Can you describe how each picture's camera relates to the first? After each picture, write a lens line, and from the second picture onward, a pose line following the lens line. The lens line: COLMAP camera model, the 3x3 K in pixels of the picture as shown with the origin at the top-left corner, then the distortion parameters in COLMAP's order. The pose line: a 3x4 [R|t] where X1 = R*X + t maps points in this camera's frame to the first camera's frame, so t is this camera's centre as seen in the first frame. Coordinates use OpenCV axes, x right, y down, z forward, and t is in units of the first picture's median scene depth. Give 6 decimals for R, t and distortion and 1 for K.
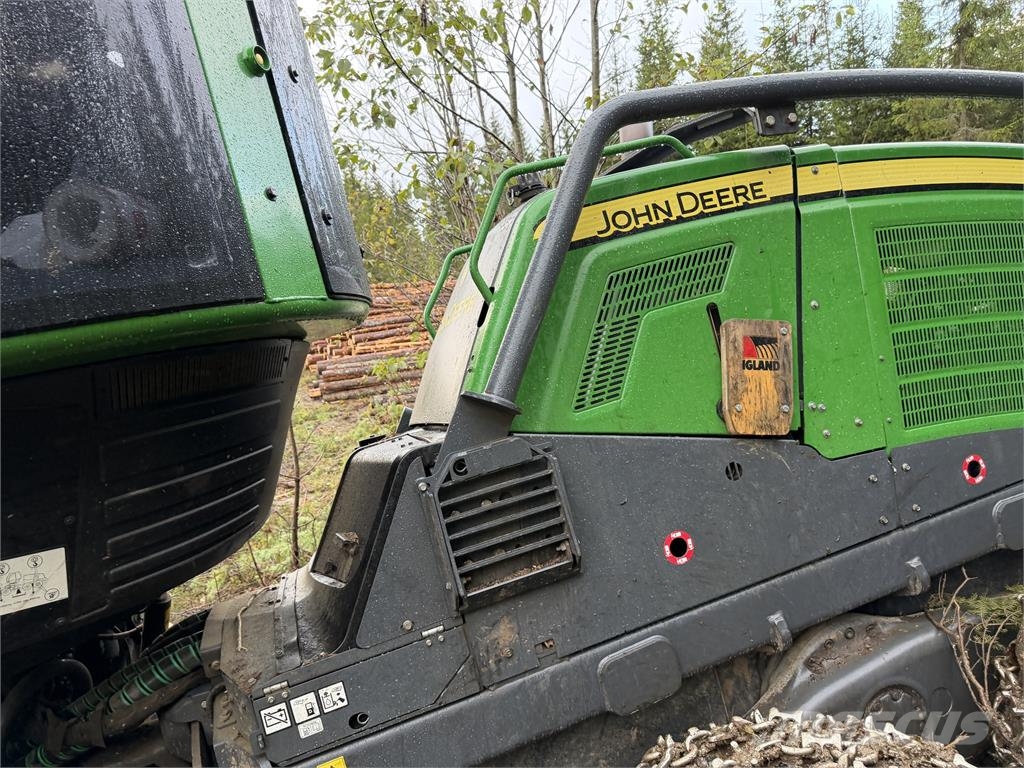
lens RADIAL K [[716.6, 0, 507.1], [0, 716.6, 386.4], [0, 0, 1]] dist [0.076144, -0.096374]
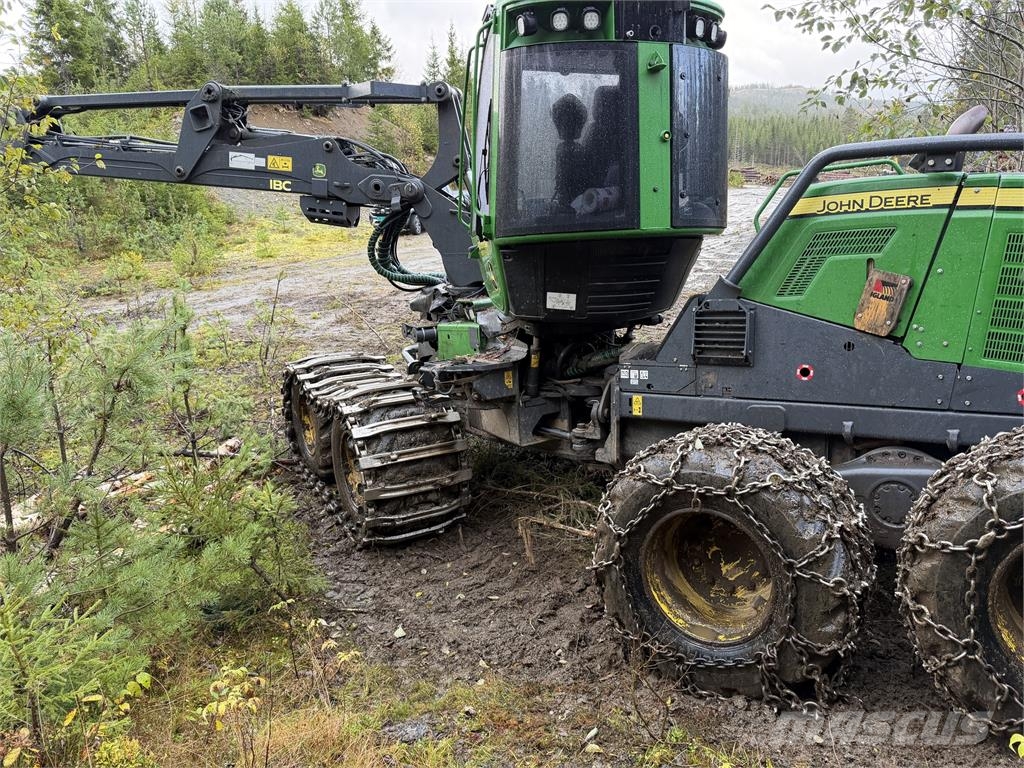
lens RADIAL K [[716.6, 0, 515.6], [0, 716.6, 376.5], [0, 0, 1]] dist [0.076144, -0.096374]
pose [[0.640451, 0.320455, -0.697948, 1.125086], [-0.165067, 0.944985, 0.282411, -0.209639], [0.750050, -0.065662, 0.658113, -0.961175]]
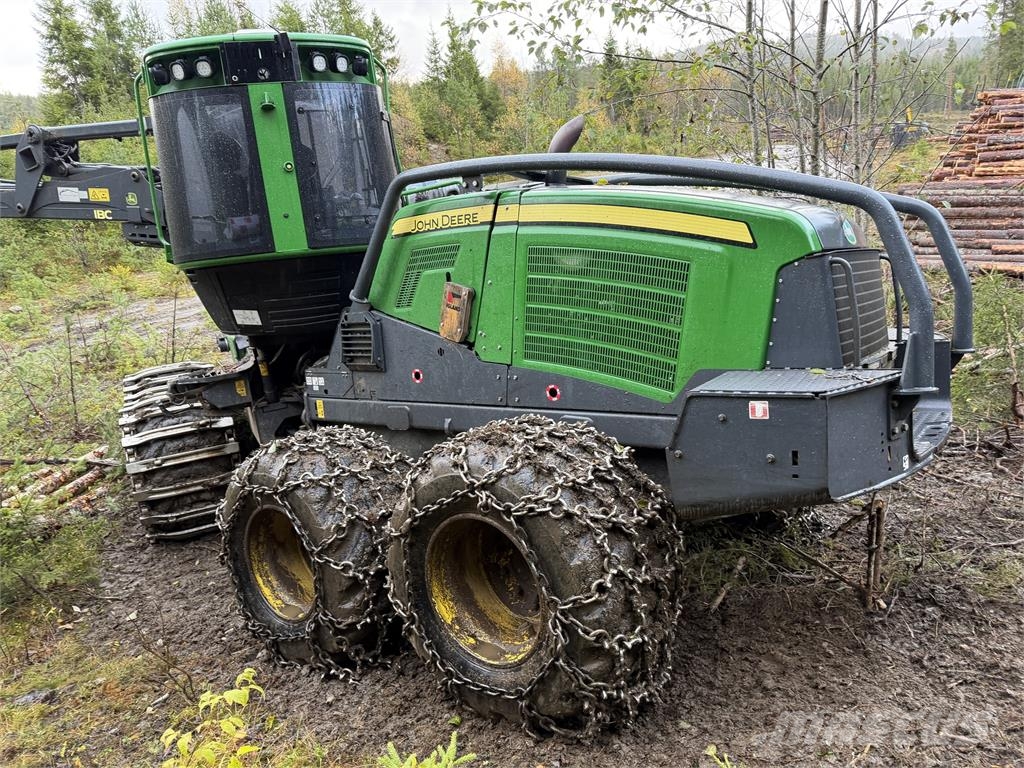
lens RADIAL K [[716.6, 0, 512.8], [0, 716.6, 386.9], [0, 0, 1]] dist [0.076144, -0.096374]
pose [[0.595598, 0.317853, -0.737721, 2.054344], [-0.088223, 0.938711, 0.333224, -0.517819], [0.798423, -0.133383, 0.587137, -0.104187]]
